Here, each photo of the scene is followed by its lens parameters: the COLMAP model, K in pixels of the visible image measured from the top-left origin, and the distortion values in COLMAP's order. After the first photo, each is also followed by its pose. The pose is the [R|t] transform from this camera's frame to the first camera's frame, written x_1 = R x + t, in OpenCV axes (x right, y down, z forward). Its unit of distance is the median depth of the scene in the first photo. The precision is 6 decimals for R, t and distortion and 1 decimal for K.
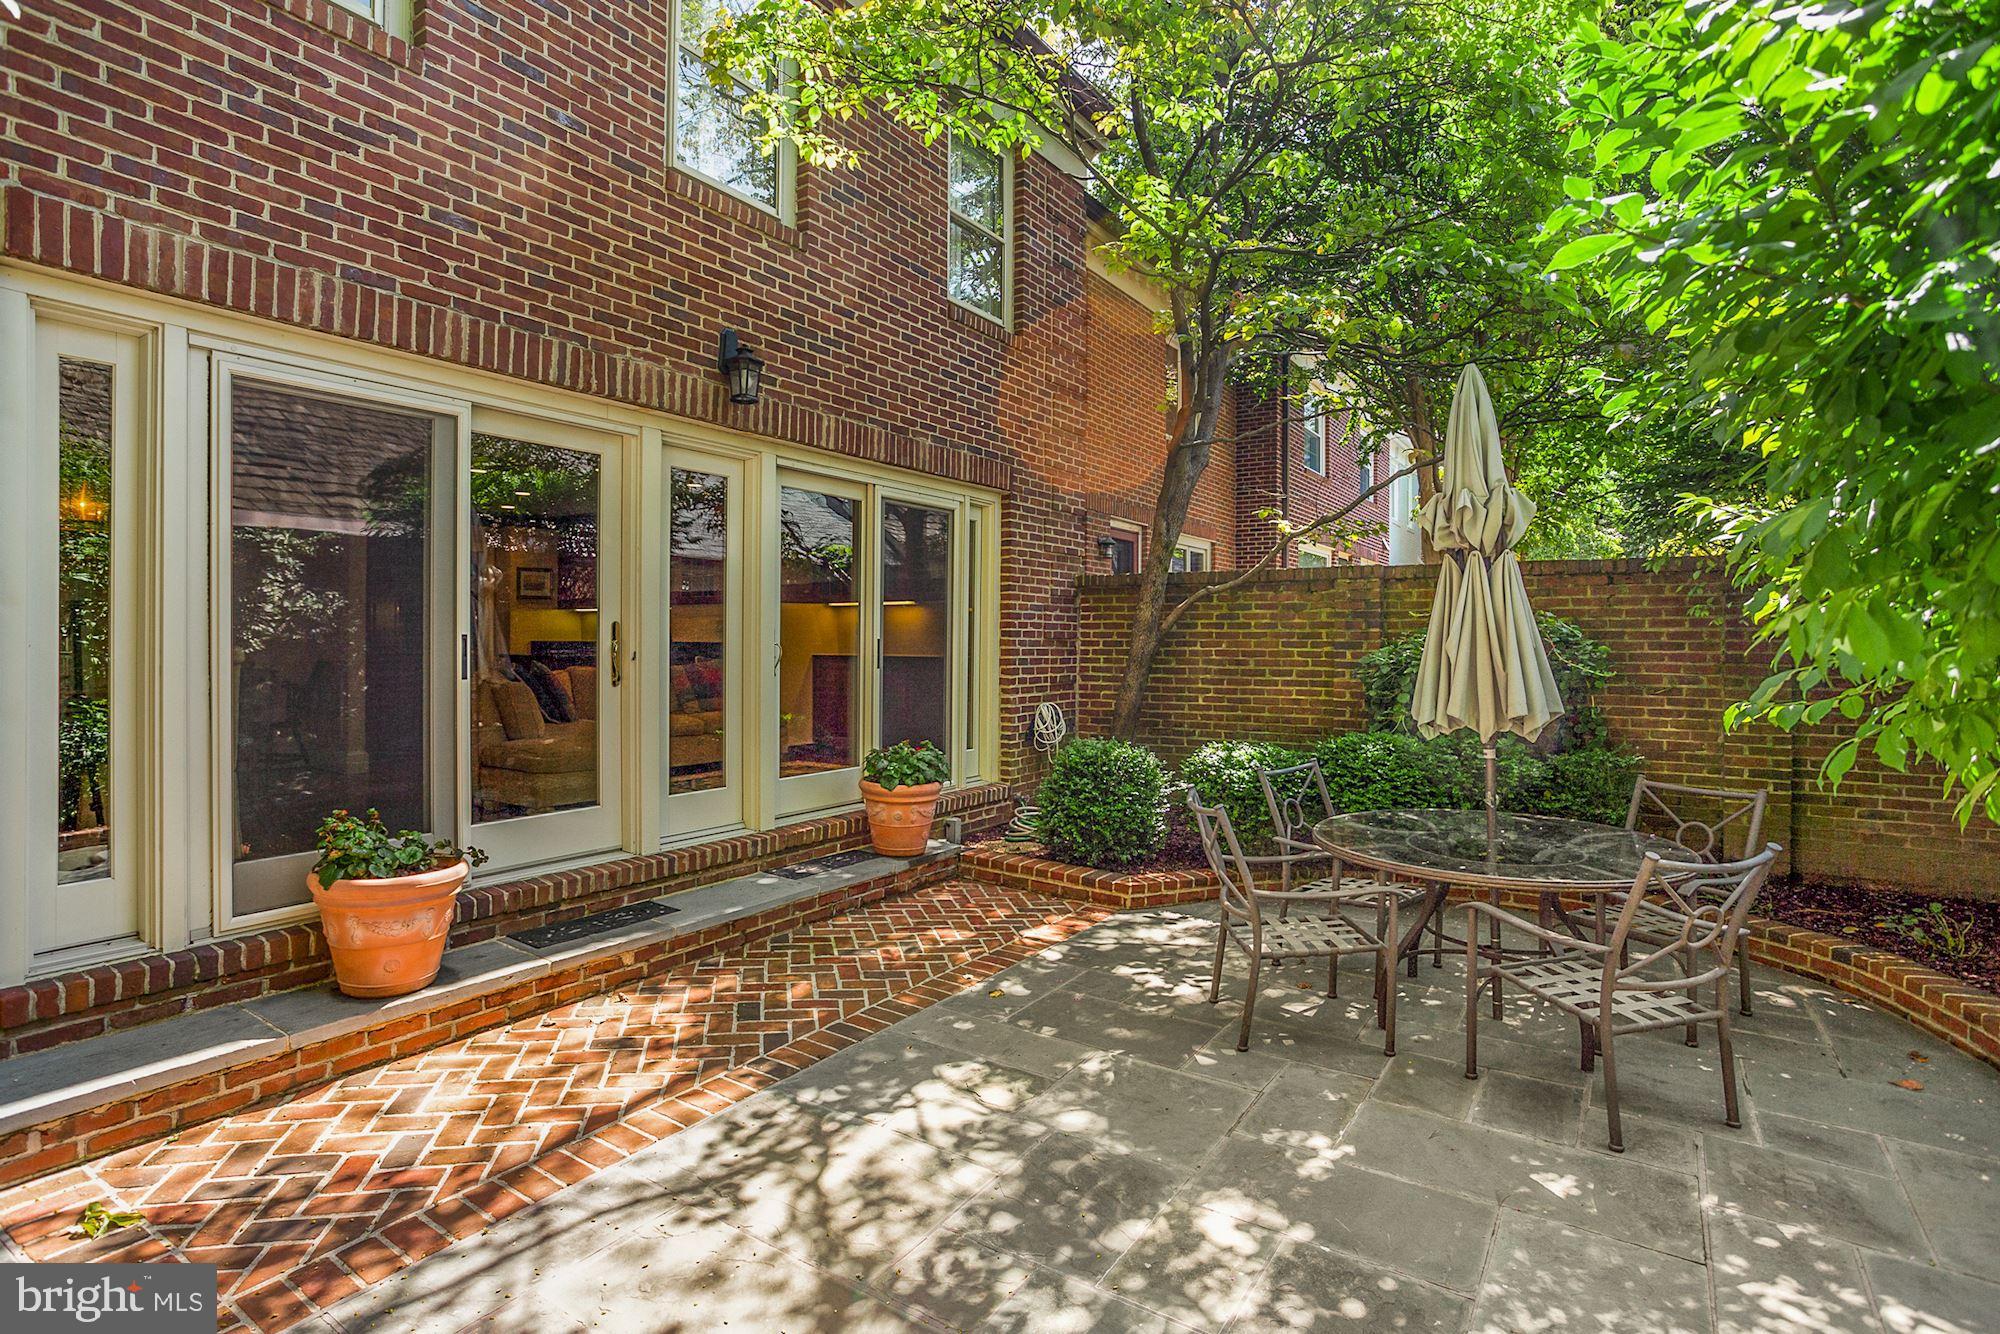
lens RADIAL K [[984.0, 0, 983.3], [0, 984.0, 661.6], [0, 0, 1]] dist [-0.068663, 0.032531]
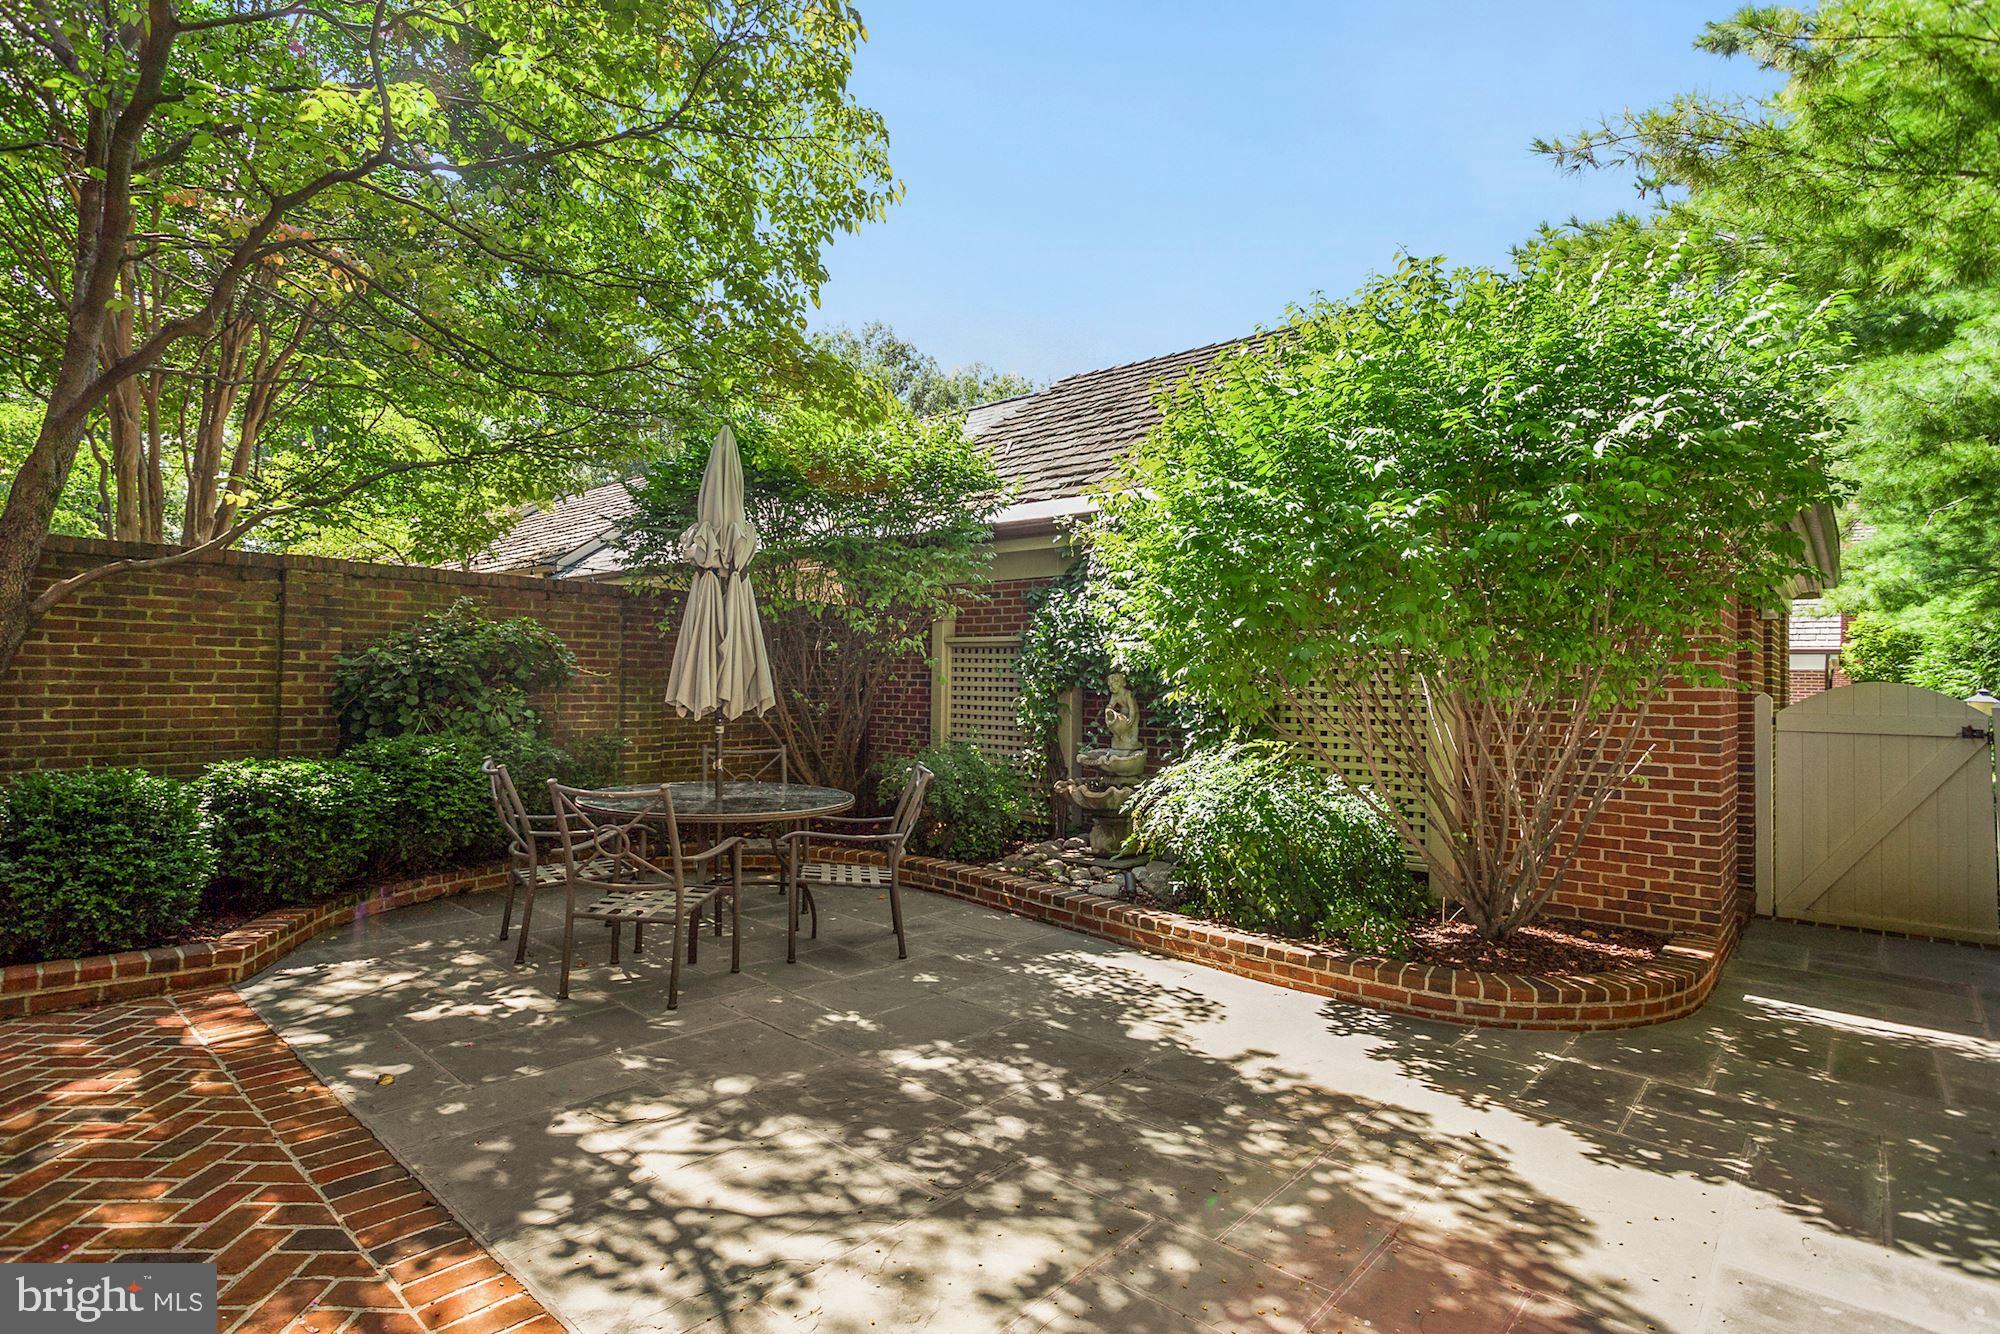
lens RADIAL K [[984.0, 0, 983.3], [0, 984.0, 661.6], [0, 0, 1]] dist [-0.068663, 0.032531]
pose [[0.150995, 0.015609, 0.988411, -0.855278], [0.003972, 0.999858, -0.016396, 0.033003], [-0.988527, 0.006402, 0.150912, 0.543327]]
